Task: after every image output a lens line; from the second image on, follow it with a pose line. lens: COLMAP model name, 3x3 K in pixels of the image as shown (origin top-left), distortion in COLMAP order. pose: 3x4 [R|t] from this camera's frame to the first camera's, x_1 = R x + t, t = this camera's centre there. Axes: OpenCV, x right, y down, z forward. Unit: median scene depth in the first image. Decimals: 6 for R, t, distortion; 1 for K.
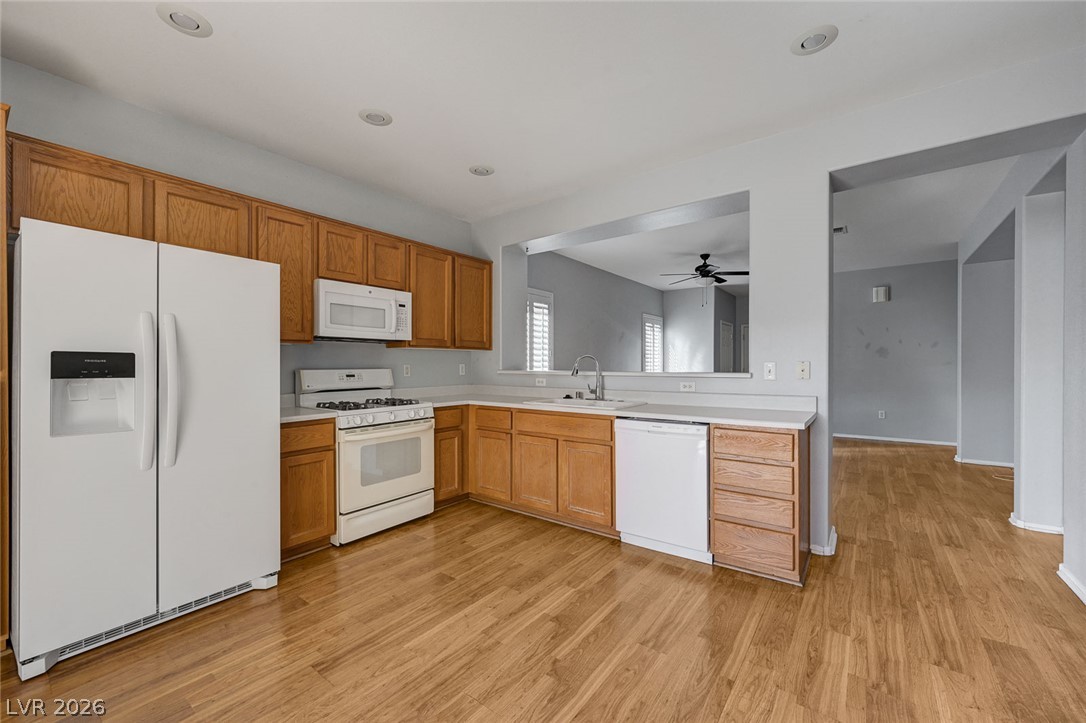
lens RADIAL K [[430.1, 0, 546.4], [0, 430.1, 368.7], [0, 0, 1]] dist [-0.003093, 0.000648]
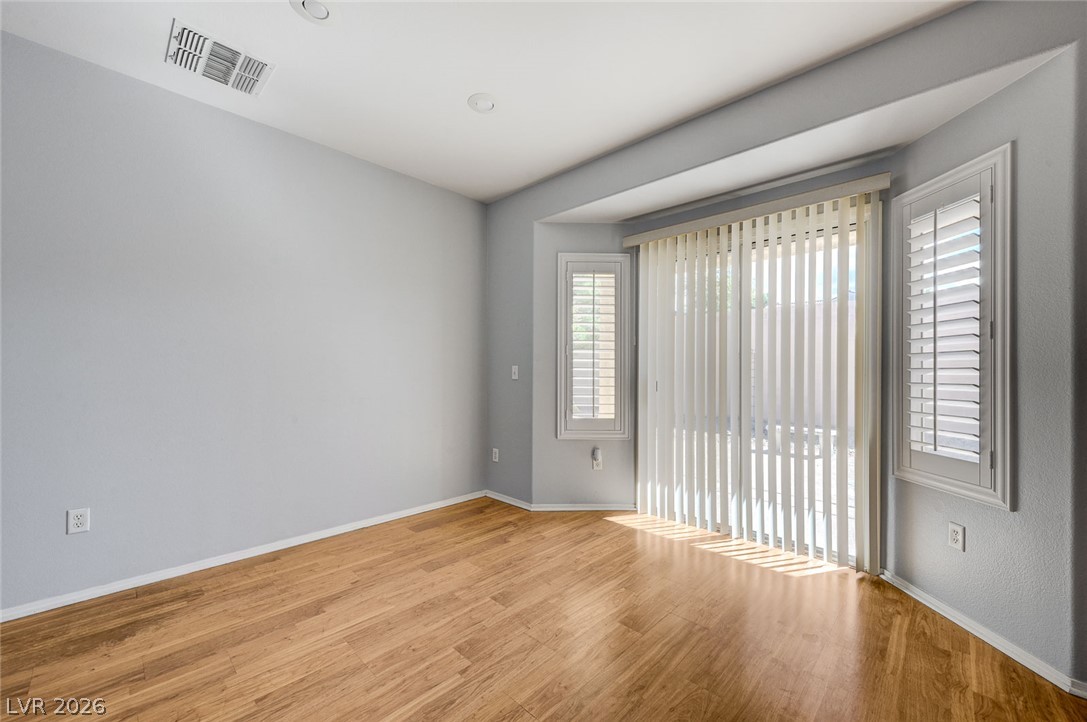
lens RADIAL K [[429.6, 0, 547.9], [0, 429.6, 365.9], [0, 0, 1]] dist [0.001430, -0.000830]
pose [[-0.992536, -0.004109, 0.121883, -0.158641], [-0.003659, 0.999986, 0.003914, -0.004396], [-0.121898, 0.003439, -0.992537, 0.945210]]
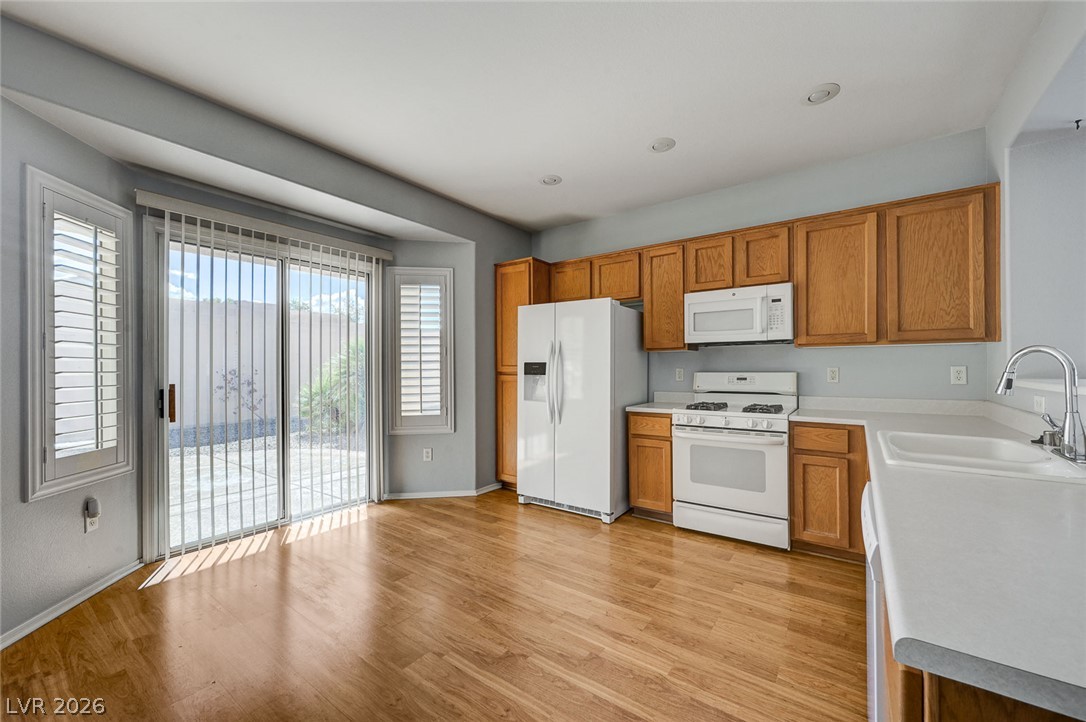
lens RADIAL K [[429.3, 0, 544.8], [0, 429.3, 362.5], [0, 0, 1]] dist [0.001430, -0.000830]
pose [[0.007985, -0.010687, -0.999911, 0.582343], [-0.005500, 0.999927, -0.010731, -0.008715], [0.999953, 0.005585, 0.007925, 0.566857]]
